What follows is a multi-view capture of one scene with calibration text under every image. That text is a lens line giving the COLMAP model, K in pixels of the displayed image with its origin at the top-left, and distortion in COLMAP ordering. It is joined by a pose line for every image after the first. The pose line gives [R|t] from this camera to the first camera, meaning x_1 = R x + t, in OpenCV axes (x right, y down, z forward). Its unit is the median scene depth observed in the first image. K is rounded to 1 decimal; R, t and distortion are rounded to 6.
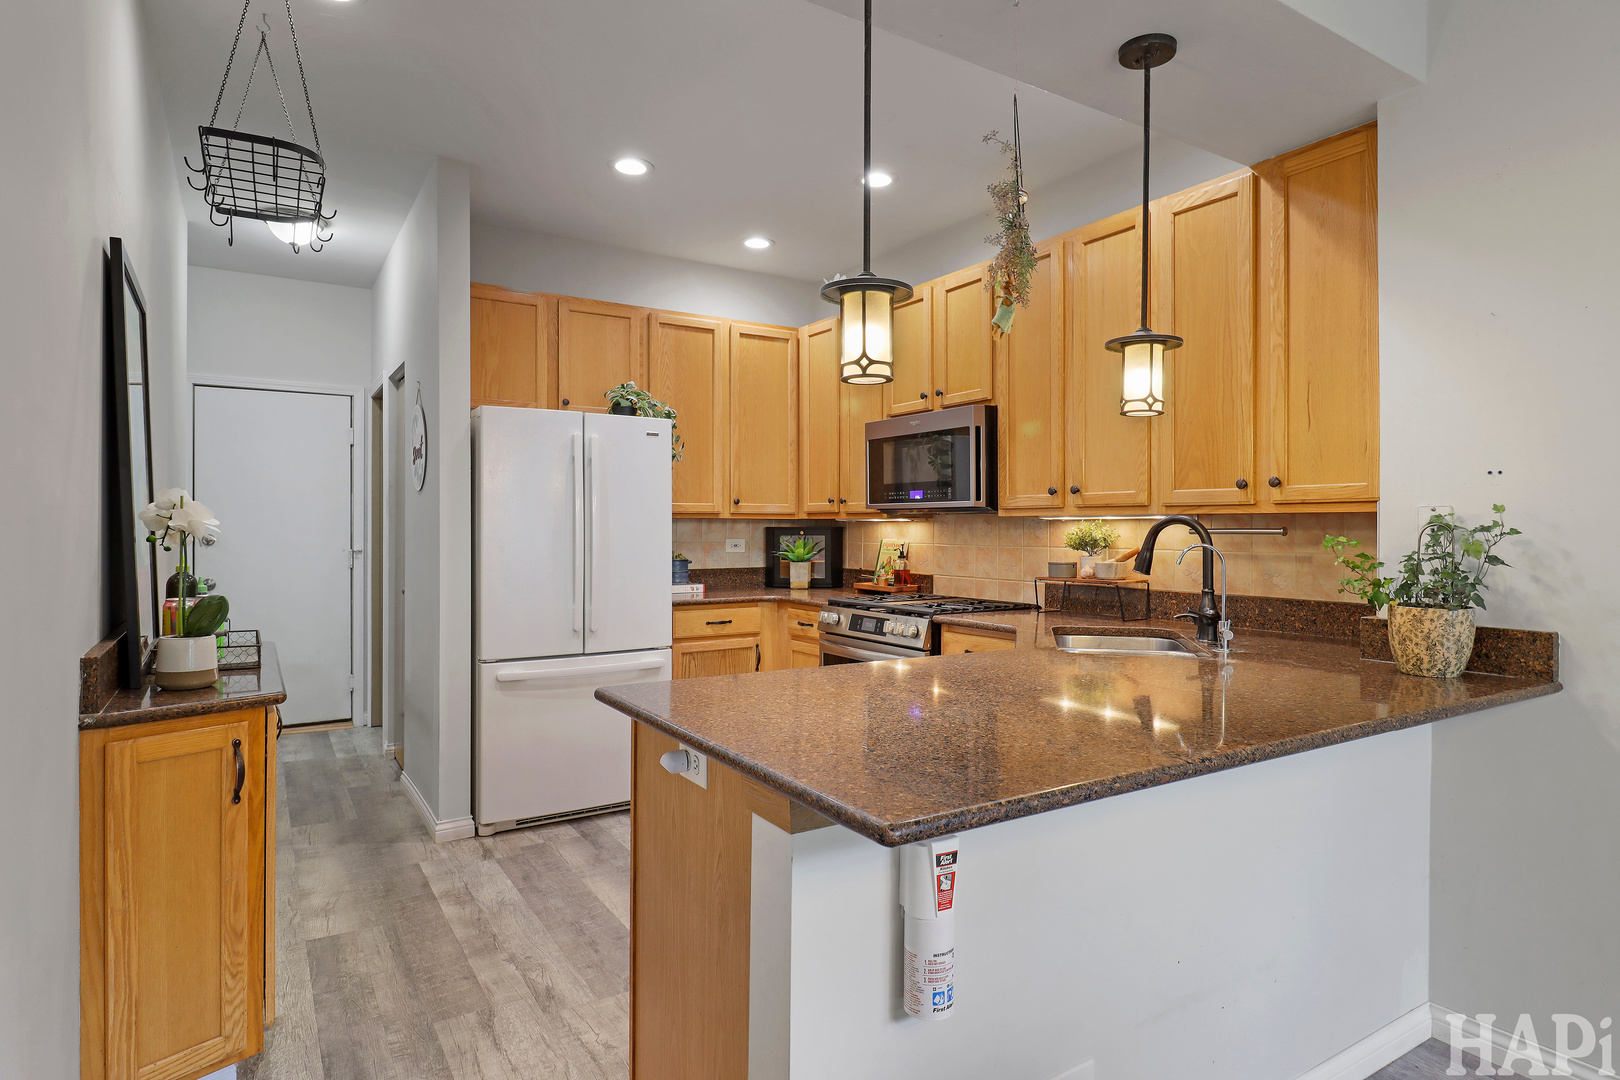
lens RADIAL K [[902.2, 0, 816.7], [0, 902.2, 531.2], [0, 0, 1]] dist [0.005188, -0.000310]
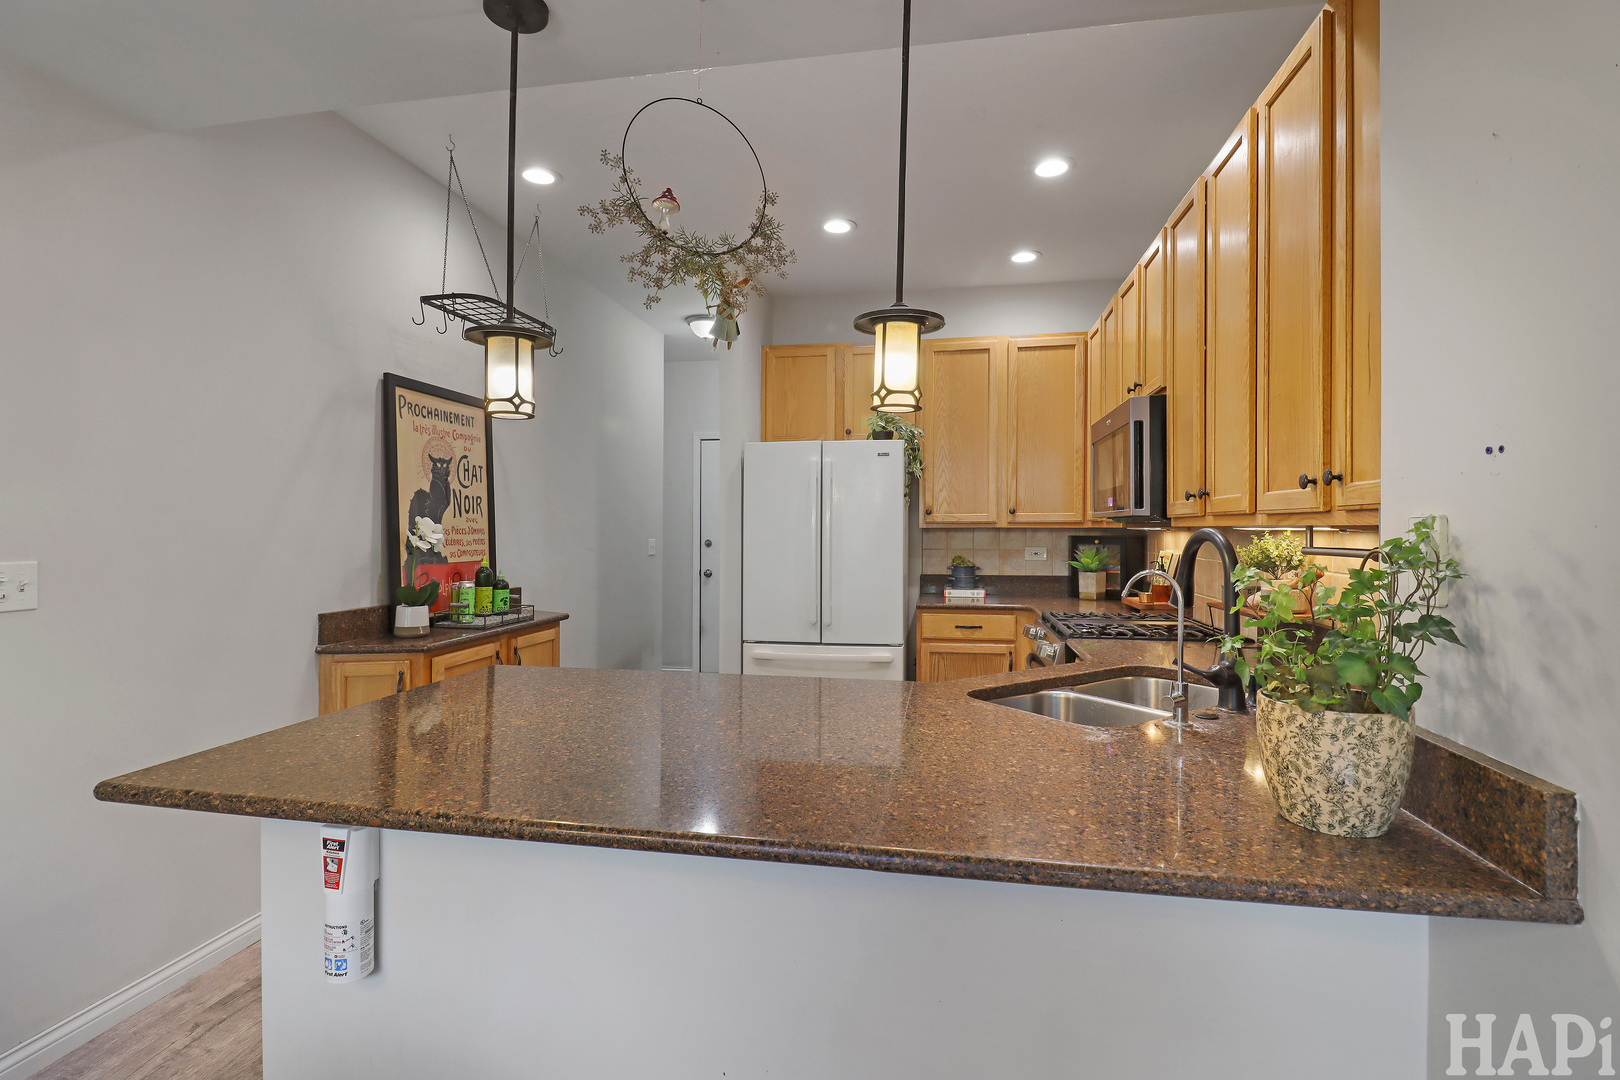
lens RADIAL K [[764.3, 0, 805.3], [0, 764.3, 531.4], [0, 0, 1]] dist [-0.009029, -0.009601]
pose [[0.727885, 0.000716, -0.685699, 0.397893], [-0.004937, 0.999979, -0.004197, -0.006123], [0.685681, 0.006440, 0.727874, 0.238421]]
